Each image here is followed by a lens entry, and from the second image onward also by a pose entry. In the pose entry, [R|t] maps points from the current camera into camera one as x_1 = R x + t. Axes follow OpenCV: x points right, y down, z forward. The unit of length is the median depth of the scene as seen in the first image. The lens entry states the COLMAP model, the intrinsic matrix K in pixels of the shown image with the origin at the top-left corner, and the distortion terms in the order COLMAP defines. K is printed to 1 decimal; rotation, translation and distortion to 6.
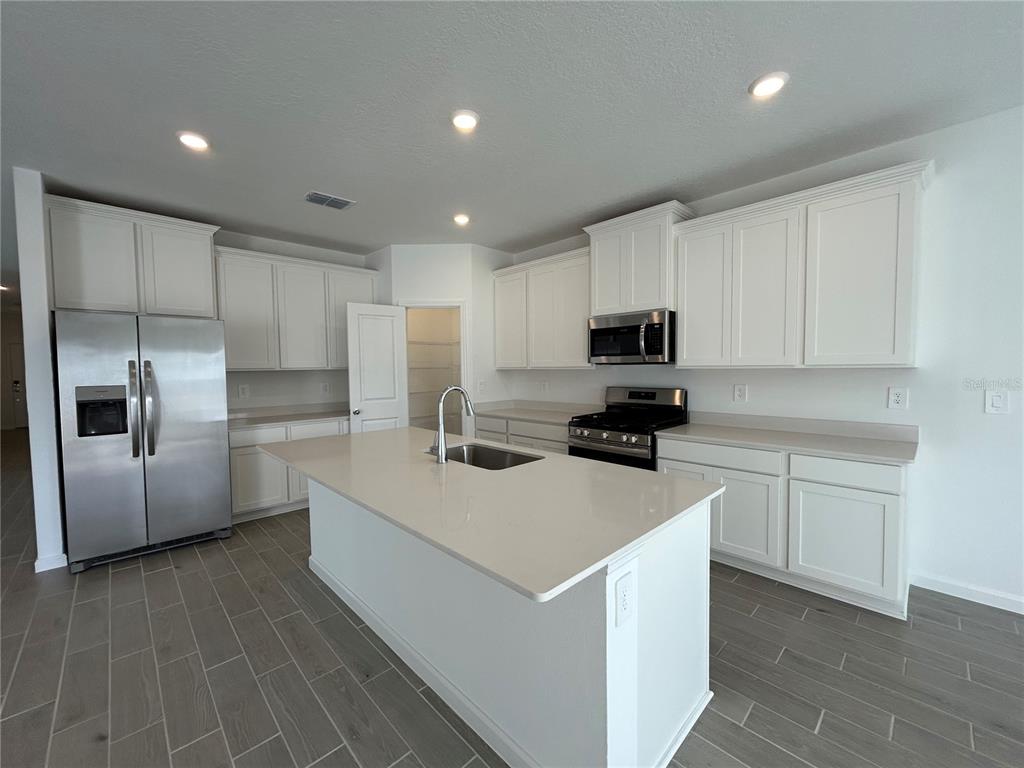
lens RADIAL K [[412.8, 0, 506.2], [0, 412.8, 382.8], [0, 0, 1]] dist [-0.001528, 0.001856]
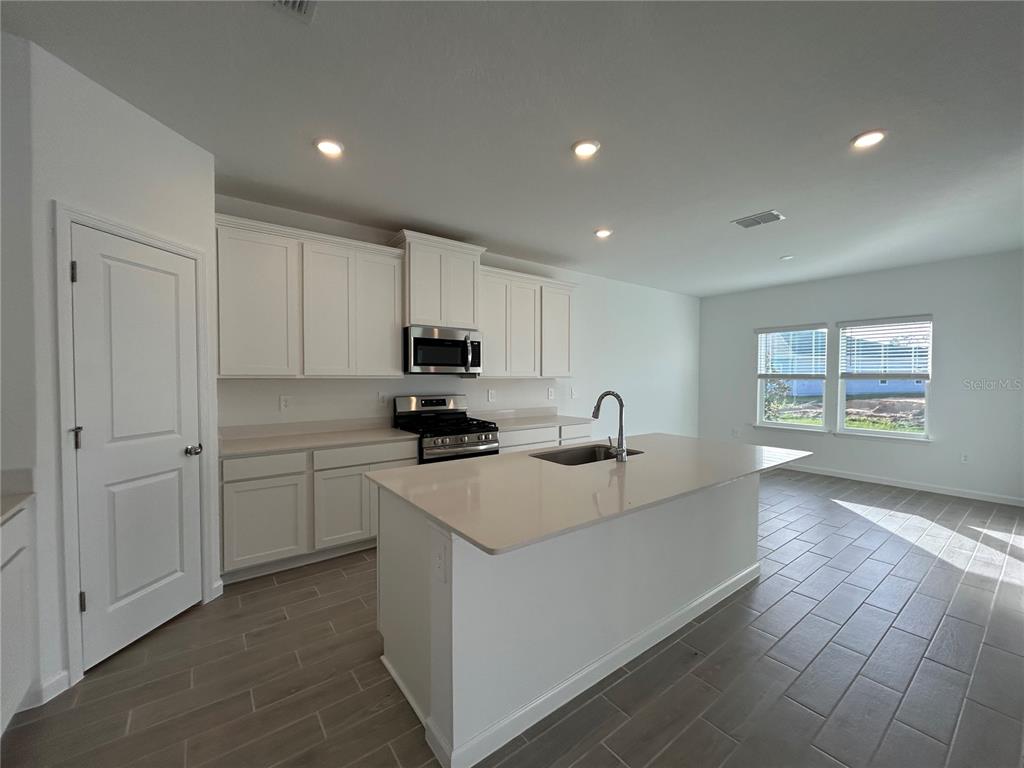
lens RADIAL K [[412.8, 0, 506.0], [0, 412.8, 386.9], [0, 0, 1]] dist [-0.001528, 0.001856]
pose [[0.121147, -0.017570, 0.992479, -0.756930], [0.032059, 0.999391, 0.013779, -0.020513], [-0.992117, 0.030148, 0.121636, 0.687006]]
